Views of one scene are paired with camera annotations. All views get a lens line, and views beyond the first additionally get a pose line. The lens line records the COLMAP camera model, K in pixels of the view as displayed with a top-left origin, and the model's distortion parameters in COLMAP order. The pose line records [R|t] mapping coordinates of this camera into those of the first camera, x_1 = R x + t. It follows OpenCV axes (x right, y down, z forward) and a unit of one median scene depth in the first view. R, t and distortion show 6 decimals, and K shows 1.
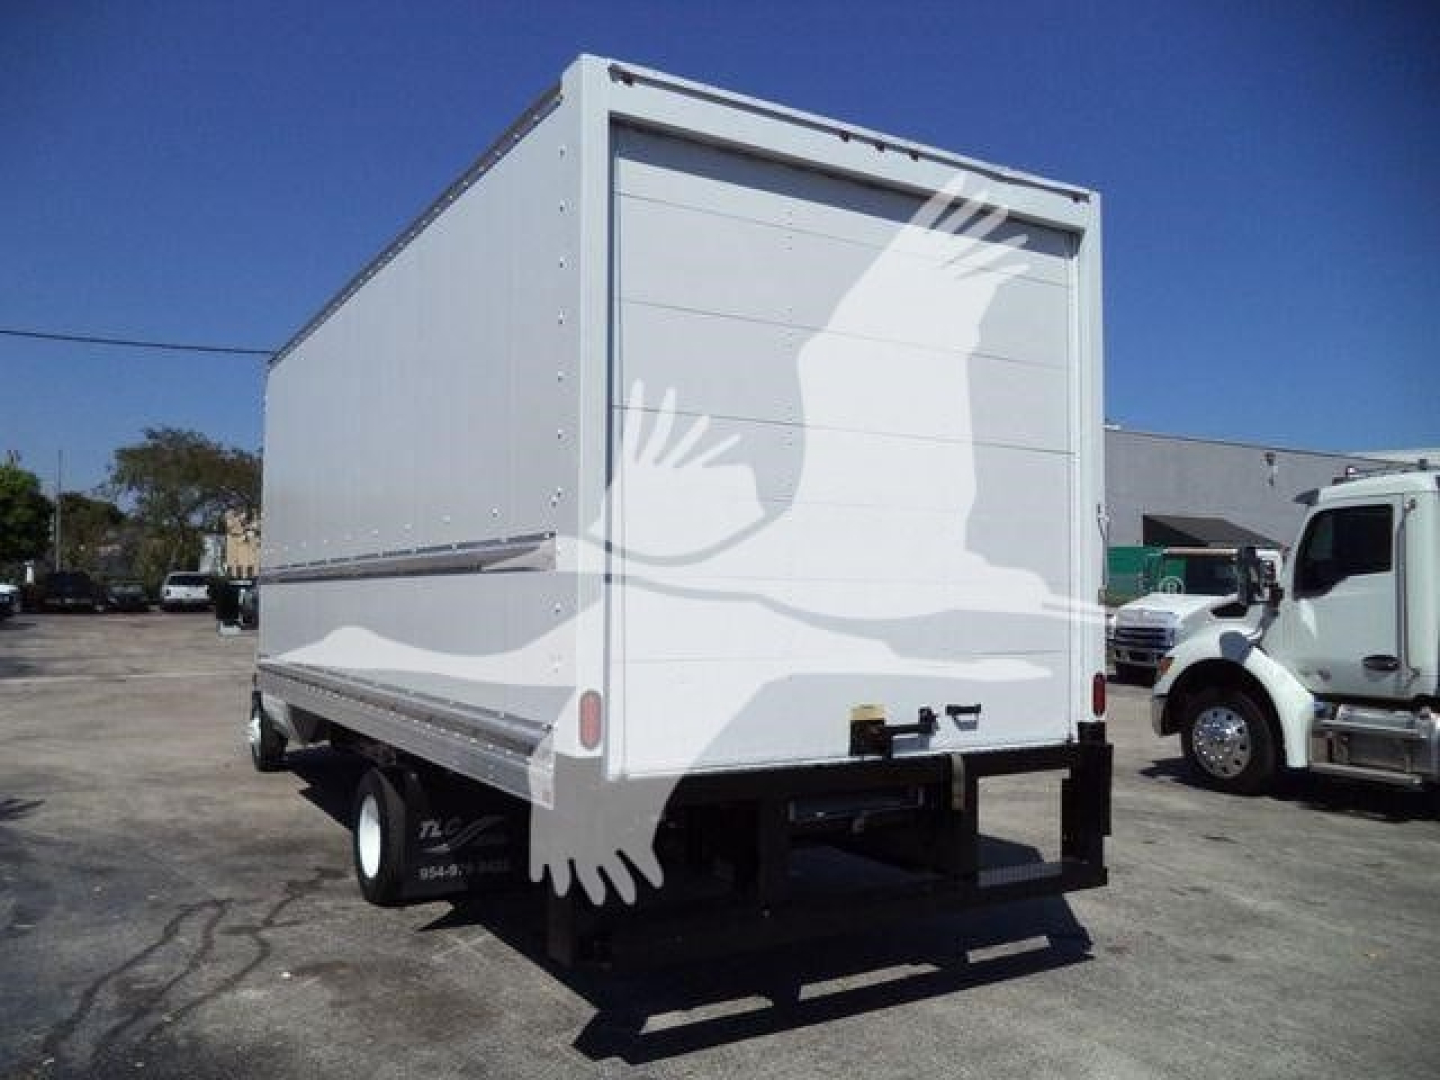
lens RADIAL K [[1162.8, 0, 727.1], [0, 1162.8, 543.4], [0, 0, 1]] dist [-0.016360, -0.014398]
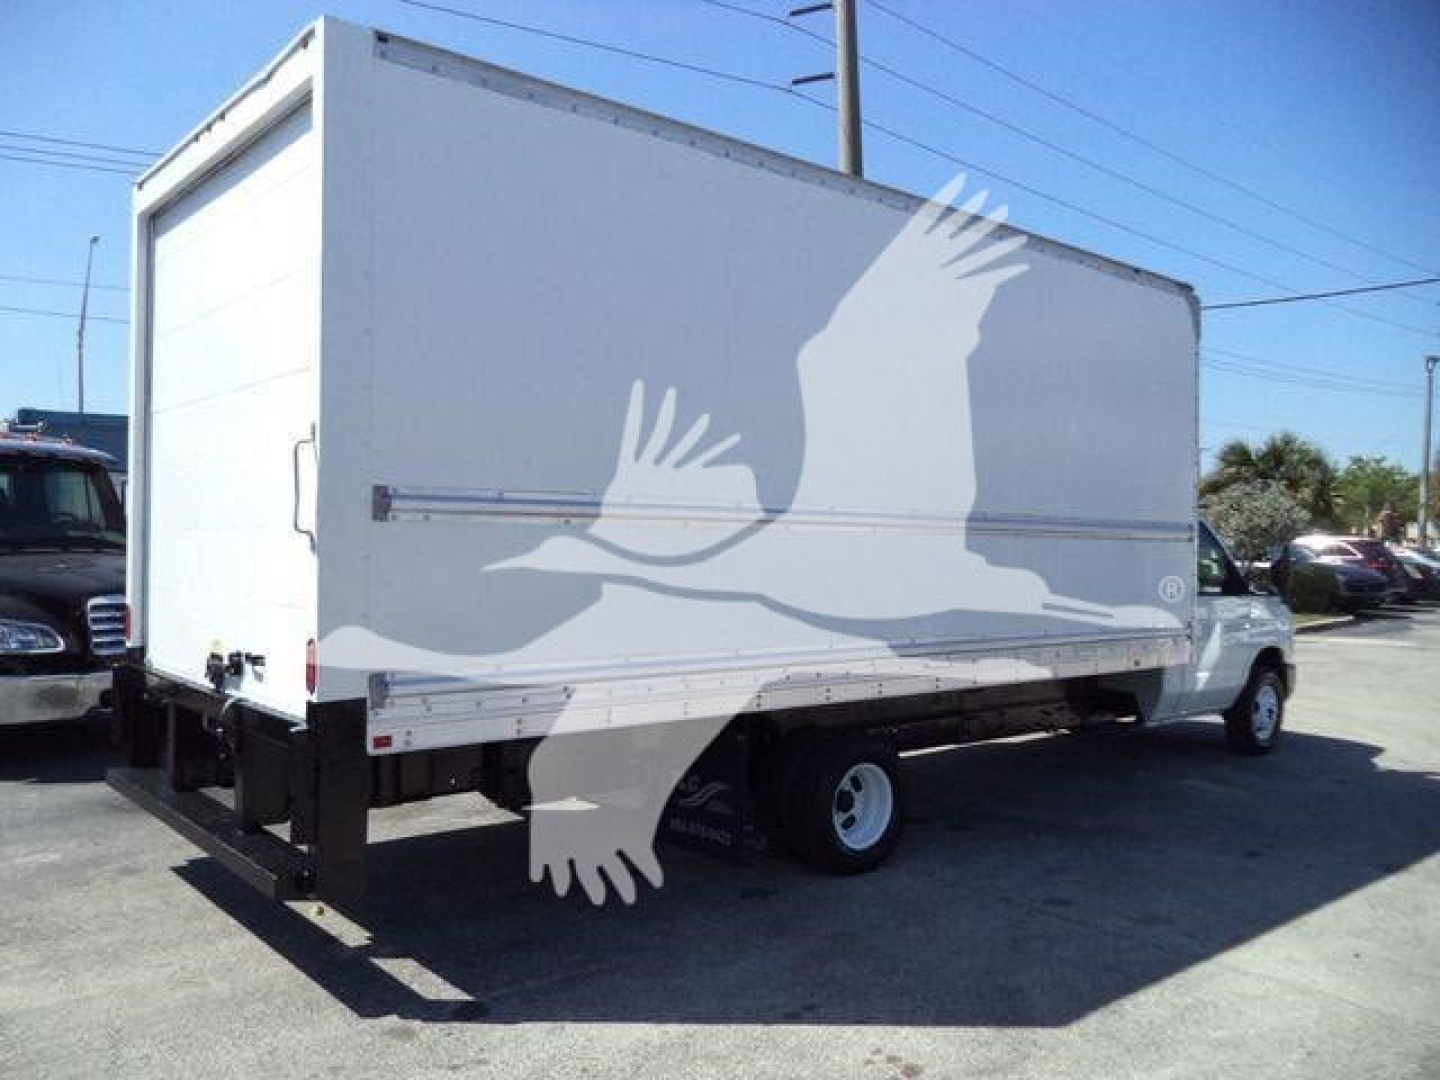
lens RADIAL K [[1161.3, 0, 700.2], [0, 1161.3, 539.1], [0, 0, 1]] dist [-0.001644, -0.004404]
pose [[0.142103, -0.008376, -0.989816, 1.145019], [0.037143, 0.999305, -0.003124, 0.056707], [0.989155, -0.036321, 0.142315, 1.160312]]
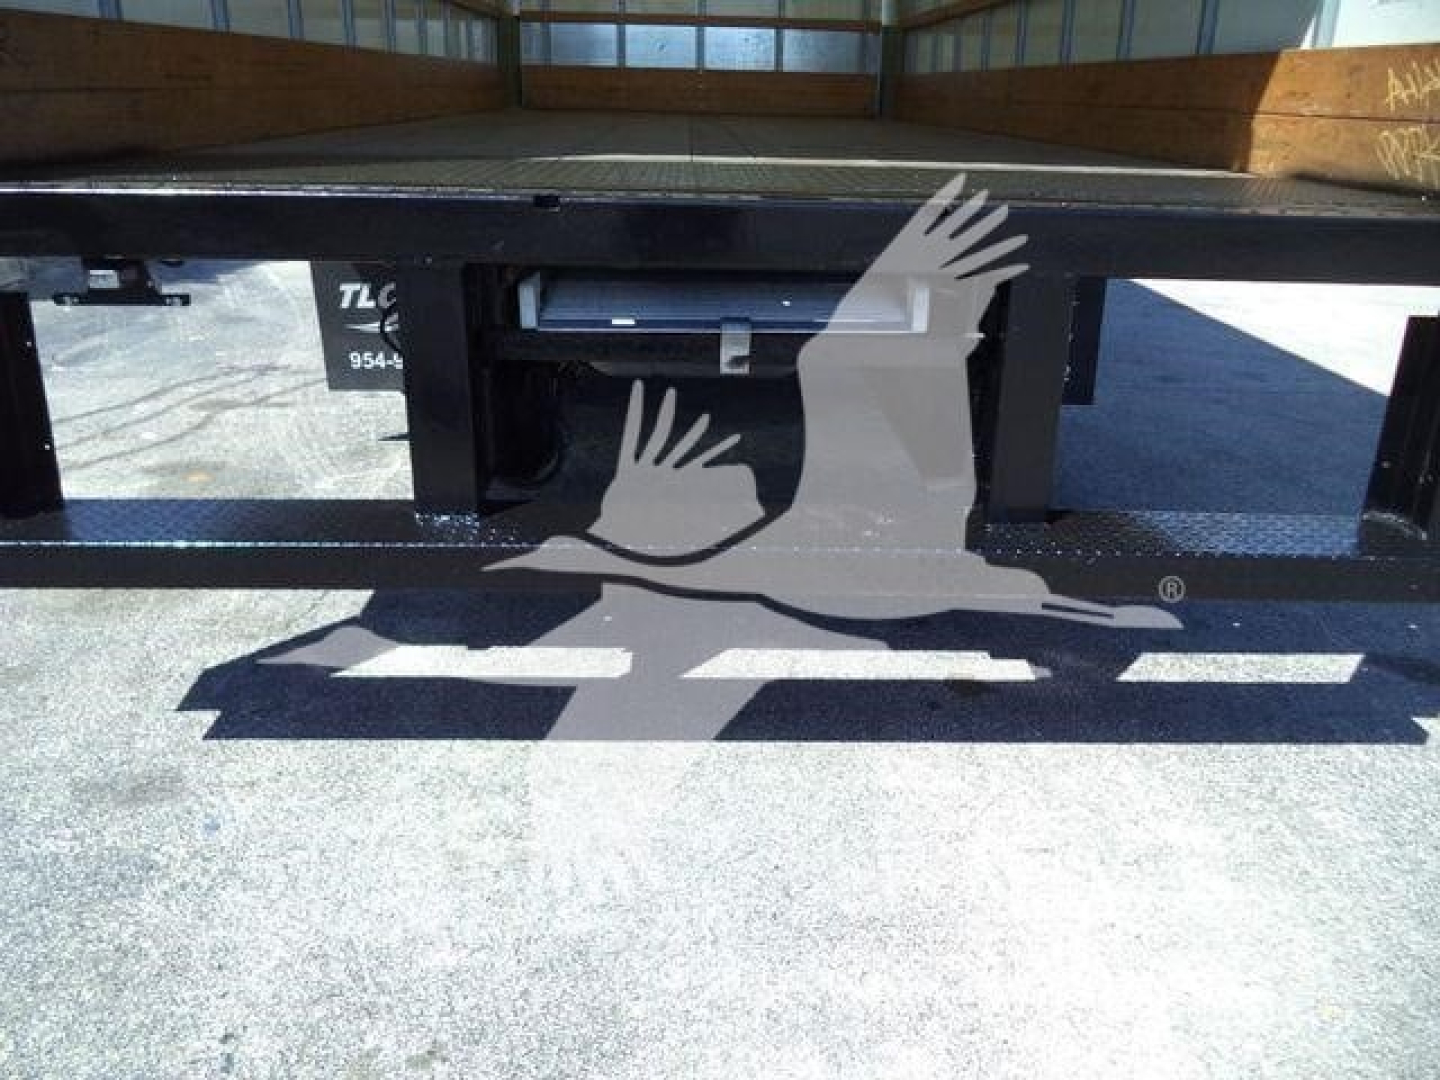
lens RADIAL K [[1162.8, 0, 727.1], [0, 1162.8, 543.4], [0, 0, 1]] dist [-0.016360, -0.014398]
pose [[0.865751, 0.194146, -0.461283, 0.286531], [0.008197, 0.916067, 0.400942, 0.121247], [0.500408, -0.350897, 0.791494, 0.576641]]
